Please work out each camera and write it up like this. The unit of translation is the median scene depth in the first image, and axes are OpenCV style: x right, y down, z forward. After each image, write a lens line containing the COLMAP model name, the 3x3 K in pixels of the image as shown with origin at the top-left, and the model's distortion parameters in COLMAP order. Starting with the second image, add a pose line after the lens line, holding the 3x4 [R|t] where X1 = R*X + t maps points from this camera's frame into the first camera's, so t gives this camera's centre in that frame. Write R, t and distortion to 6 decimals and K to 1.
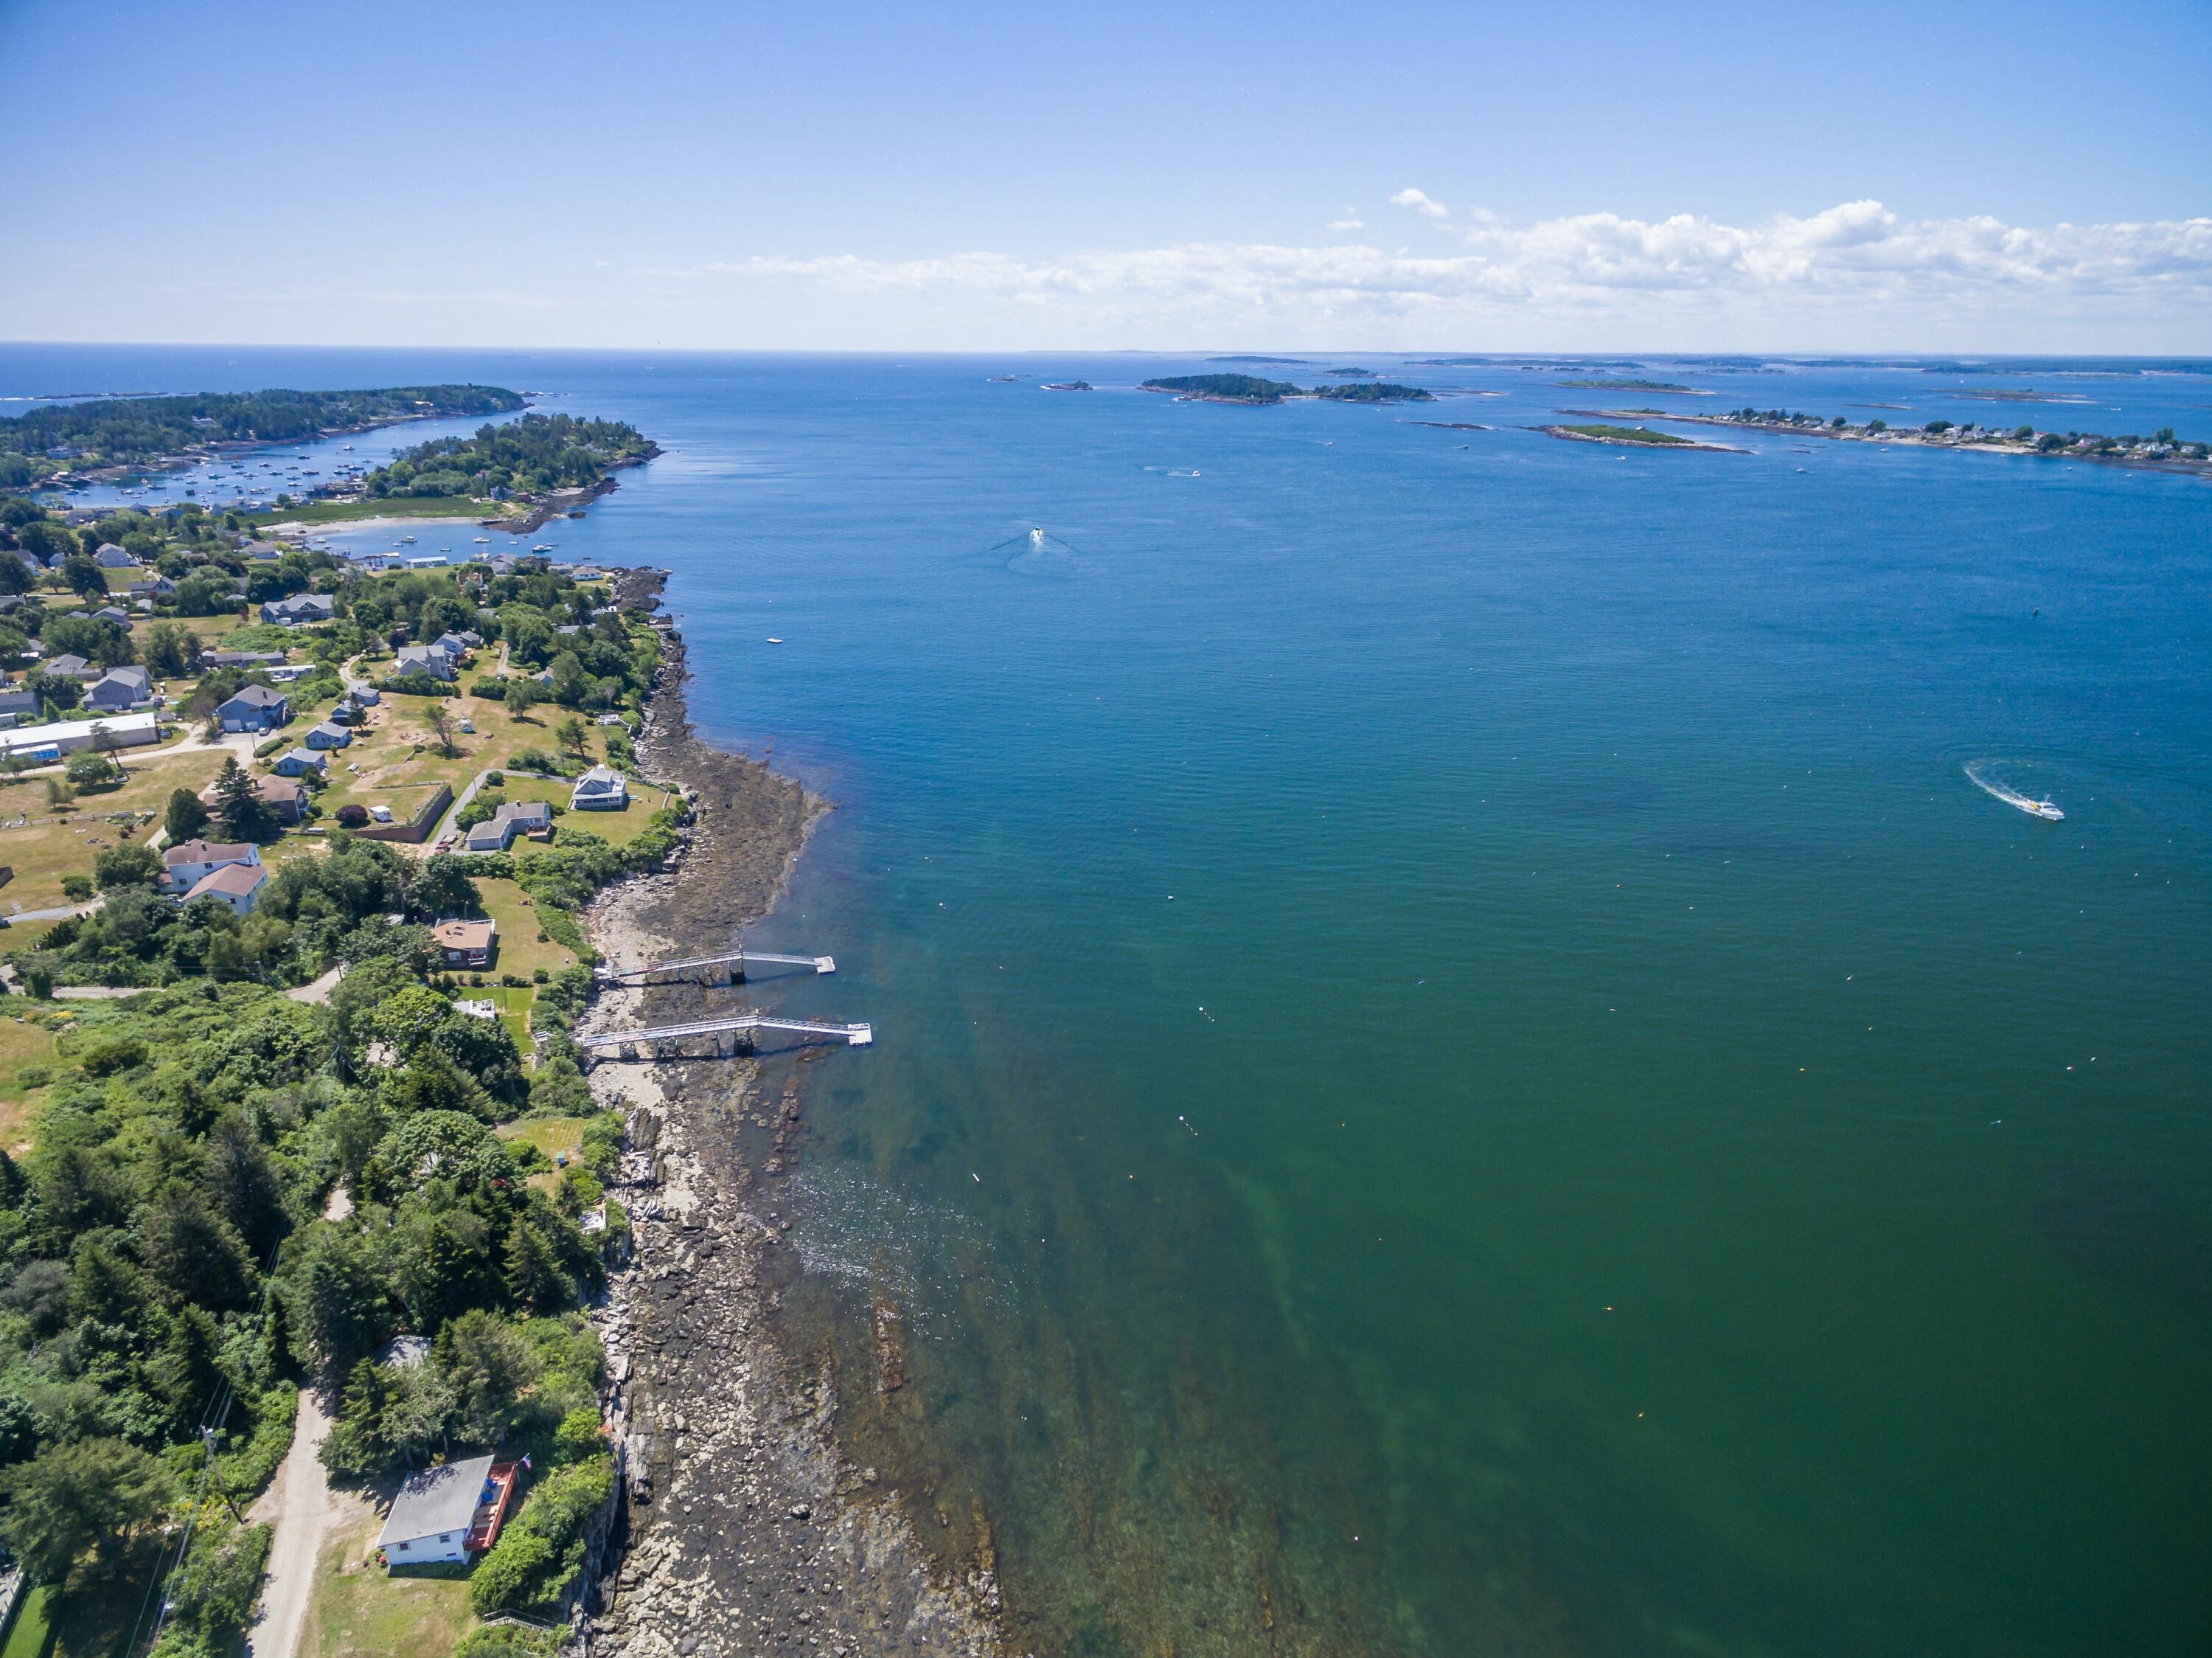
lens RADIAL K [[1272.1, 0, 1106.0], [0, 1272.1, 829.0], [0, 0, 1]] dist [0.021883, 0.011024]
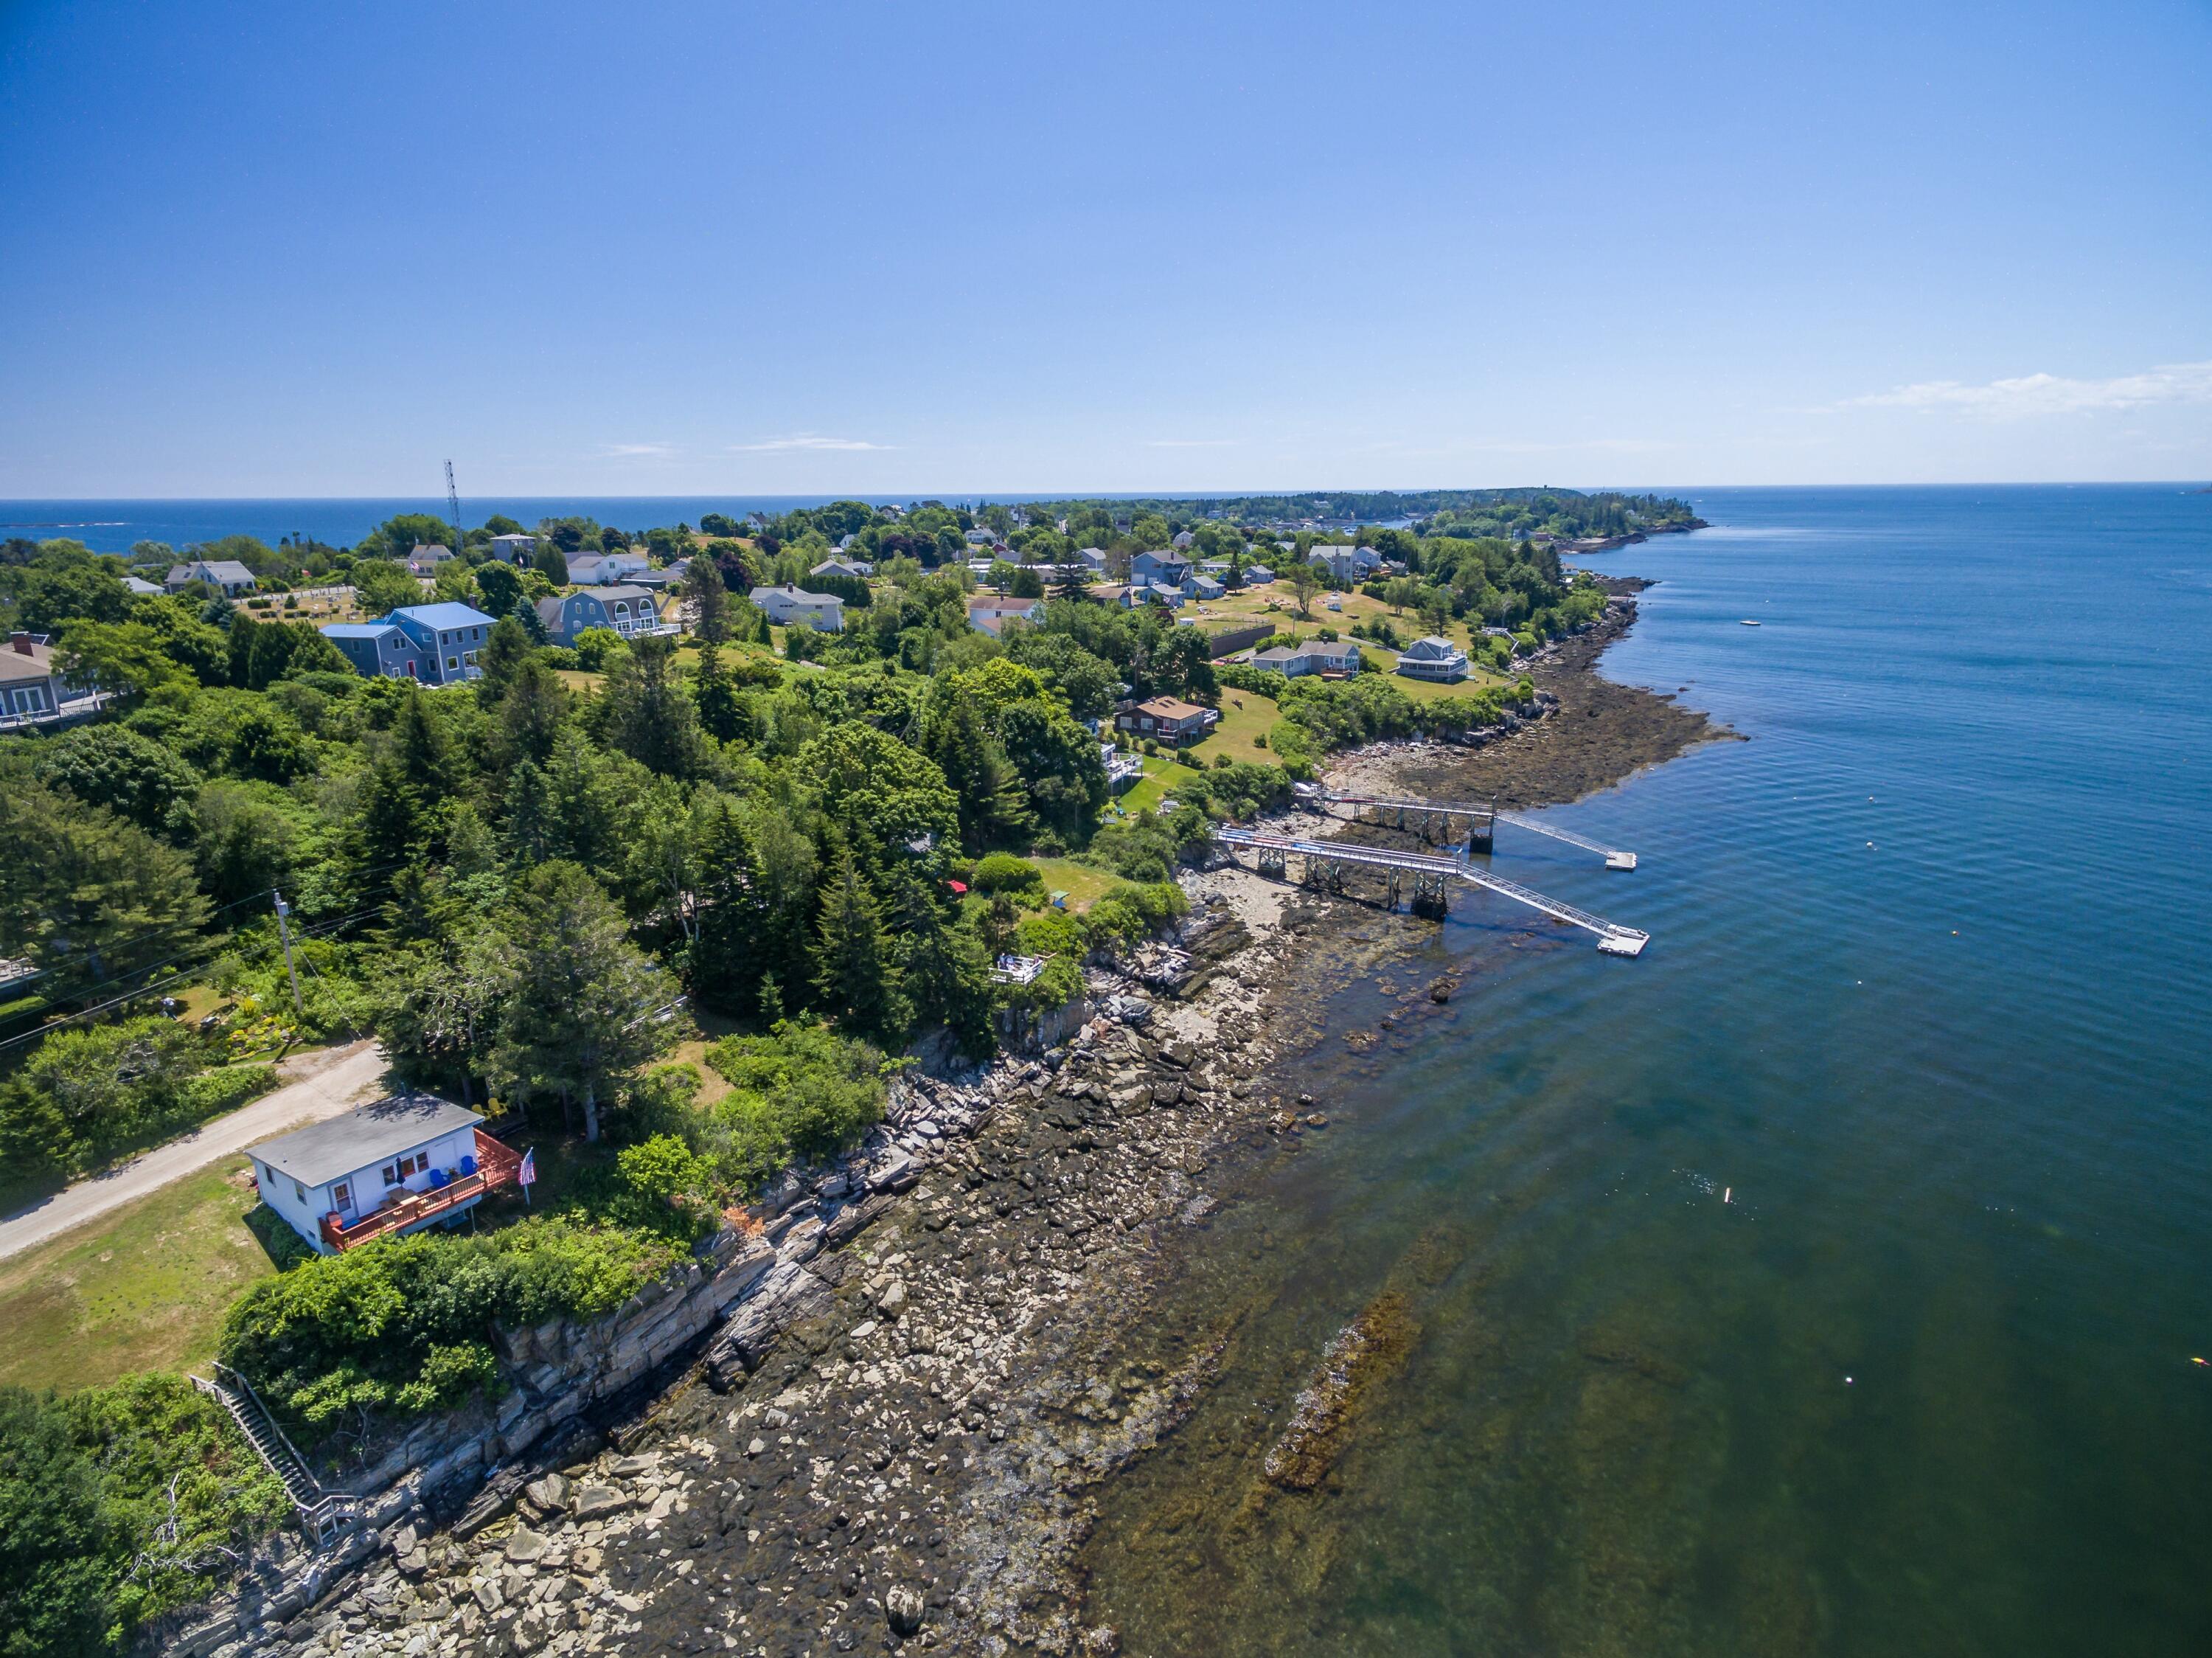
lens RADIAL K [[1247.0, 0, 1101.6], [0, 1247.0, 778.5], [0, 0, 1]] dist [0.017921, 0.003814]
pose [[0.703090, 0.154088, -0.694205, 0.034338], [-0.250717, 0.967265, -0.039229, 0.286970], [0.665436, 0.201631, 0.718707, 0.716128]]
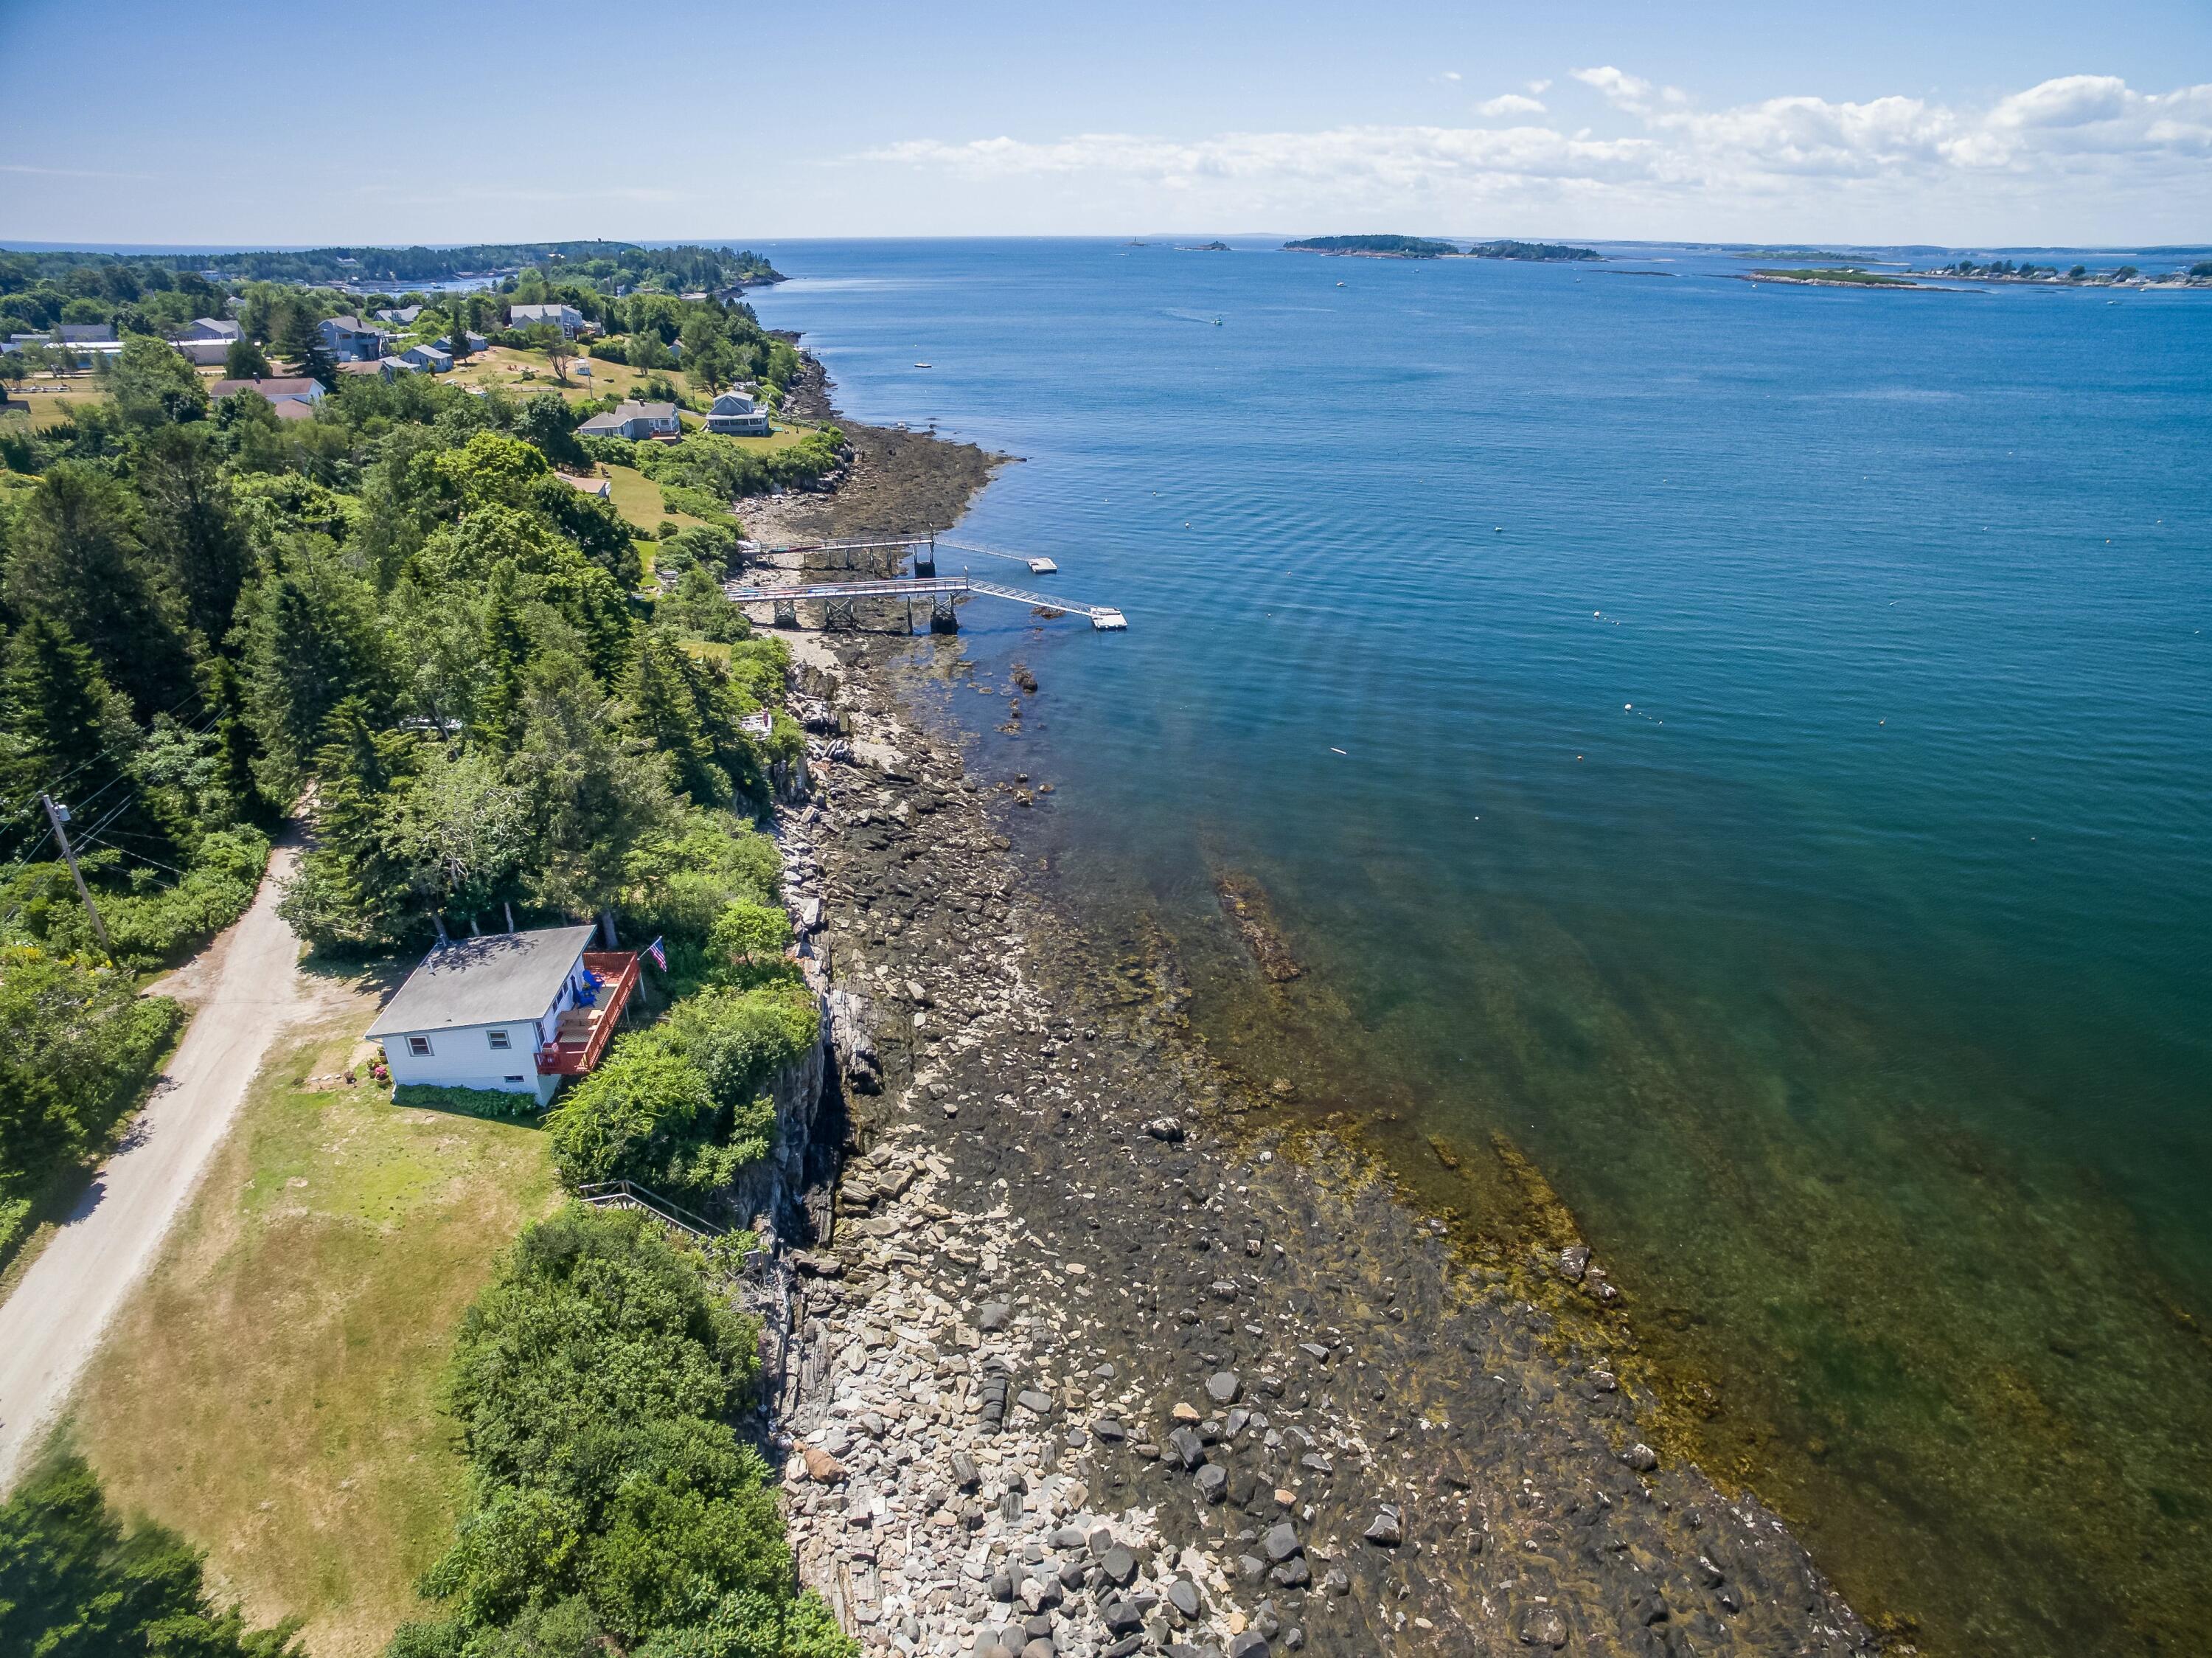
lens RADIAL K [[1304.4, 0, 1106.0], [0, 1304.4, 829.0], [0, 0, 1]] dist [-0.133055, 0.111494]
pose [[0.996304, 0.035479, -0.078226, -0.227623], [-0.030291, 0.997324, 0.066541, 0.381977], [0.080378, -0.063925, 0.994713, 0.495938]]
